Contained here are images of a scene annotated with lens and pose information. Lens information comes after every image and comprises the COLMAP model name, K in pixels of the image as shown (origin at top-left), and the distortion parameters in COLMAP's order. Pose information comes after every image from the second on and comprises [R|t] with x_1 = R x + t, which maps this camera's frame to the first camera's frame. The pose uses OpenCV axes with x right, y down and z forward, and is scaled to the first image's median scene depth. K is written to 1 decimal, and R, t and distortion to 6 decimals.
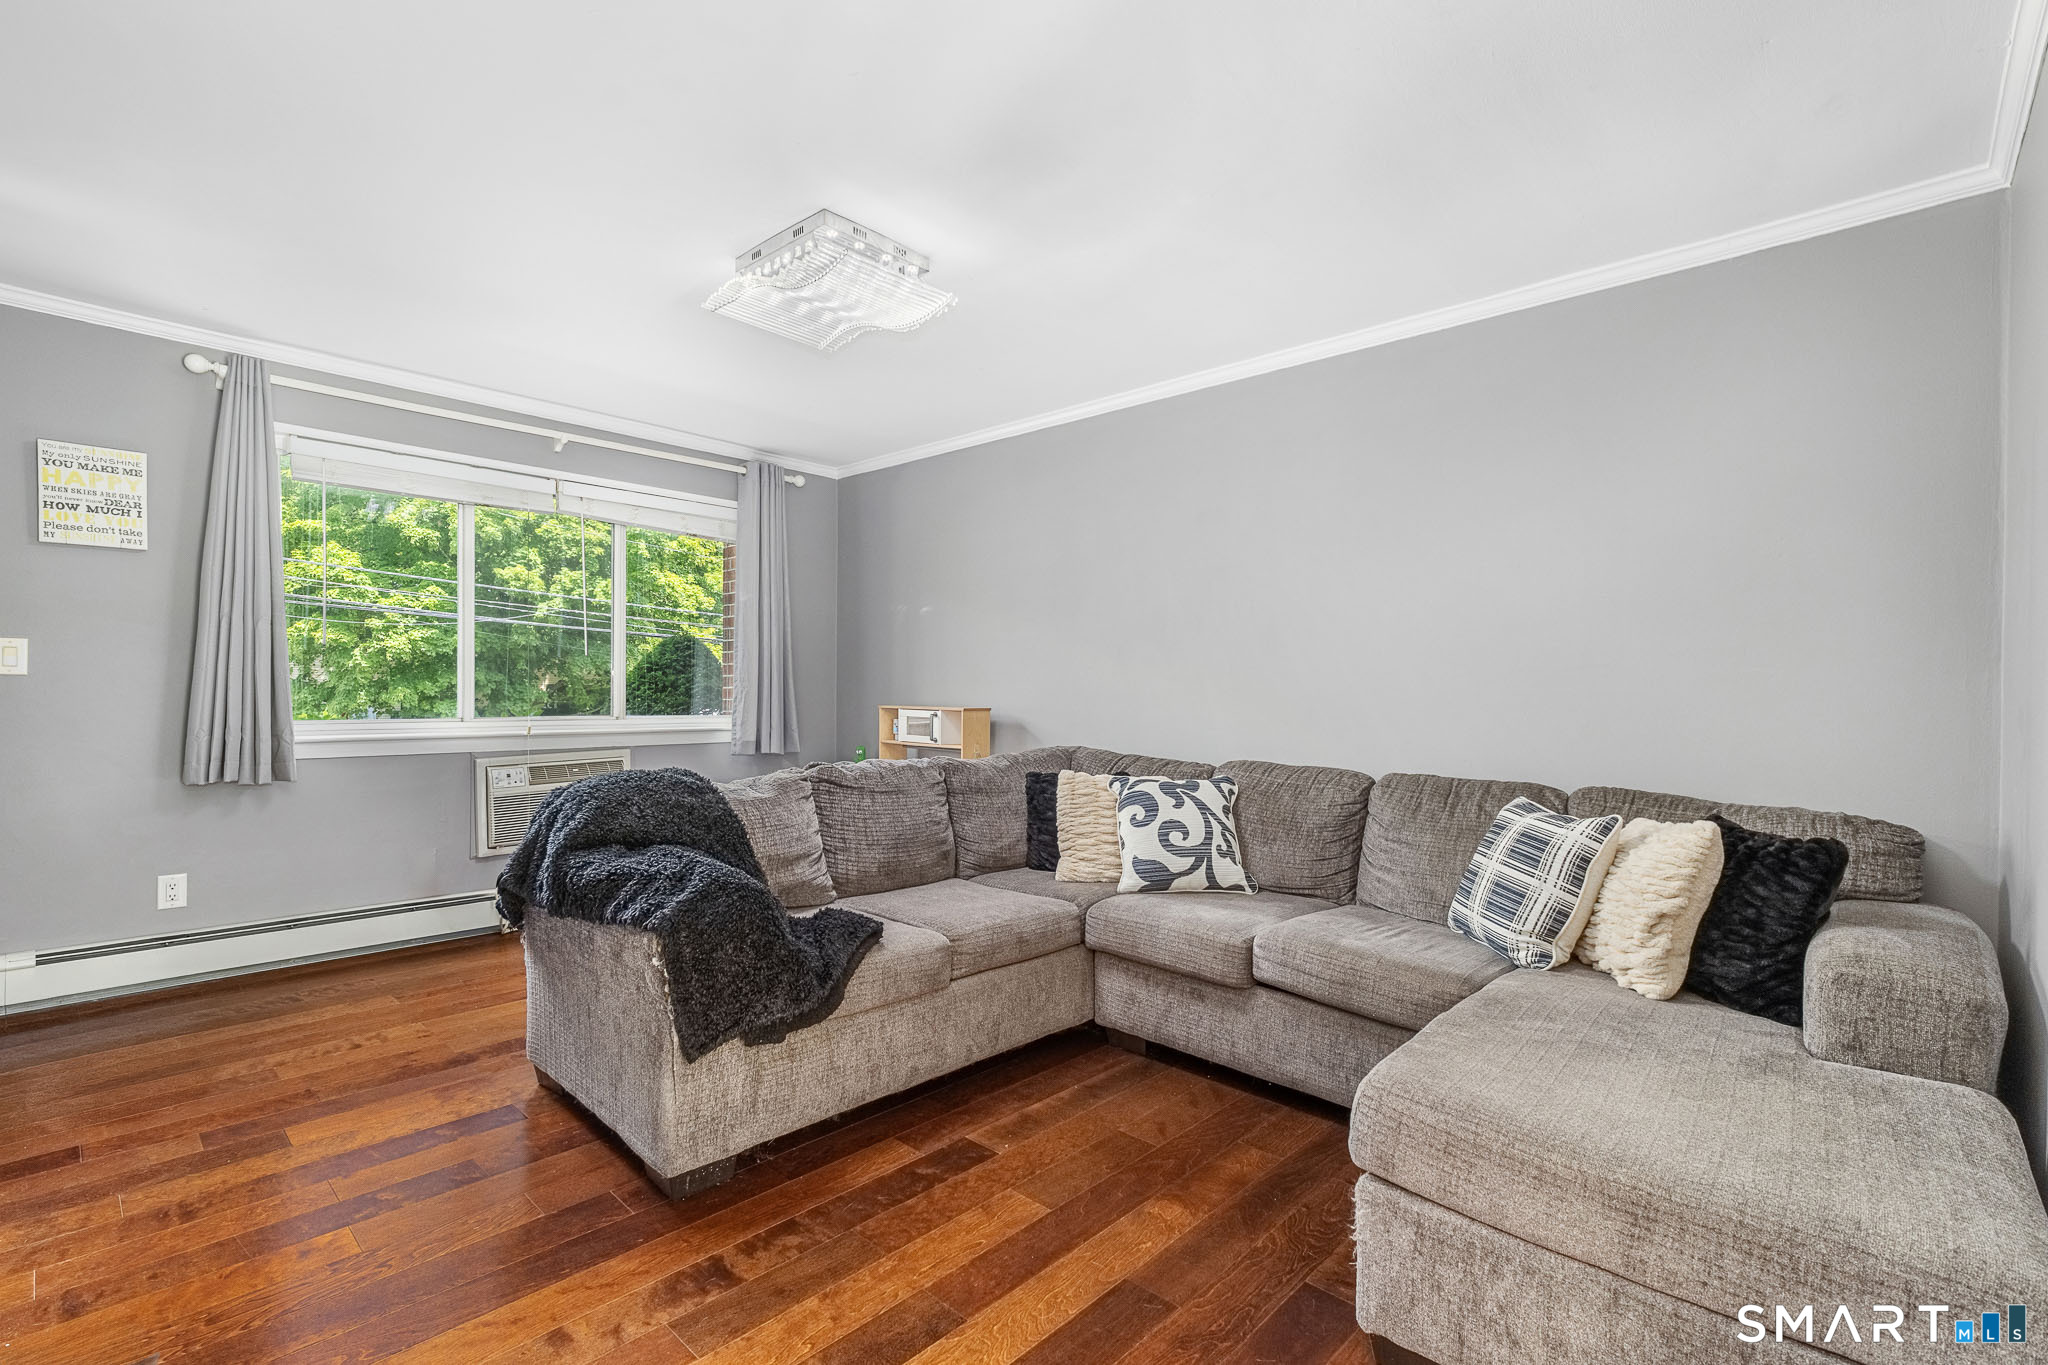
lens RADIAL K [[907.7, 0, 1022.0], [0, 907.7, 687.5], [0, 0, 1]] dist [0.003967, 0.000816]
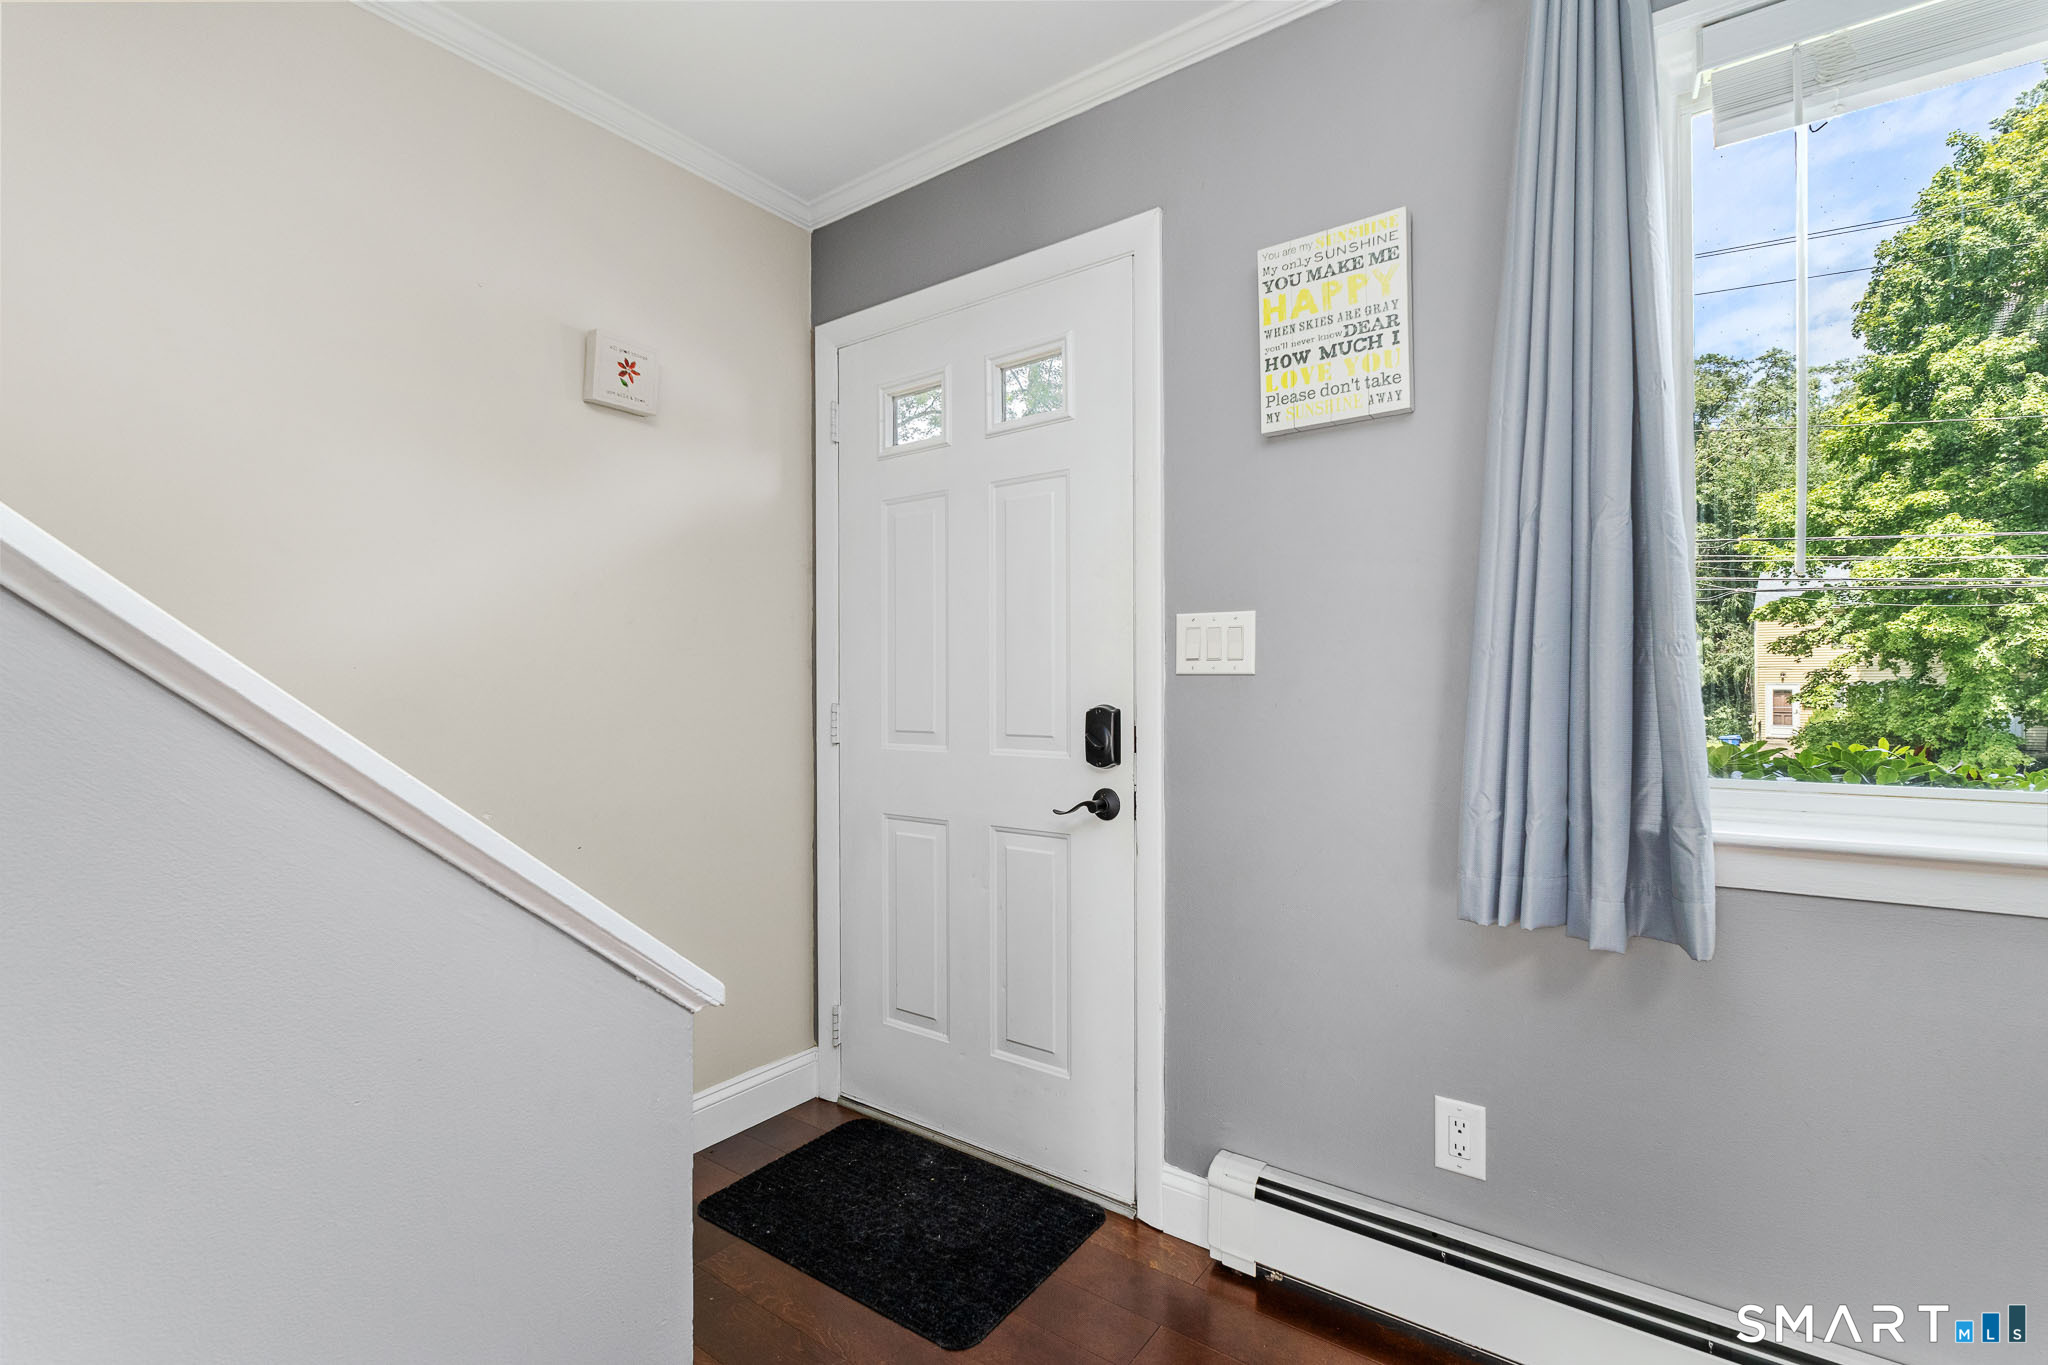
lens RADIAL K [[907.7, 0, 1022.0], [0, 907.7, 687.5], [0, 0, 1]] dist [0.003967, 0.000816]
pose [[0.122212, -0.009846, -0.992455, -0.514819], [0.002868, 0.999950, -0.009567, 0.000427], [0.992500, -0.001677, 0.122234, 0.744635]]
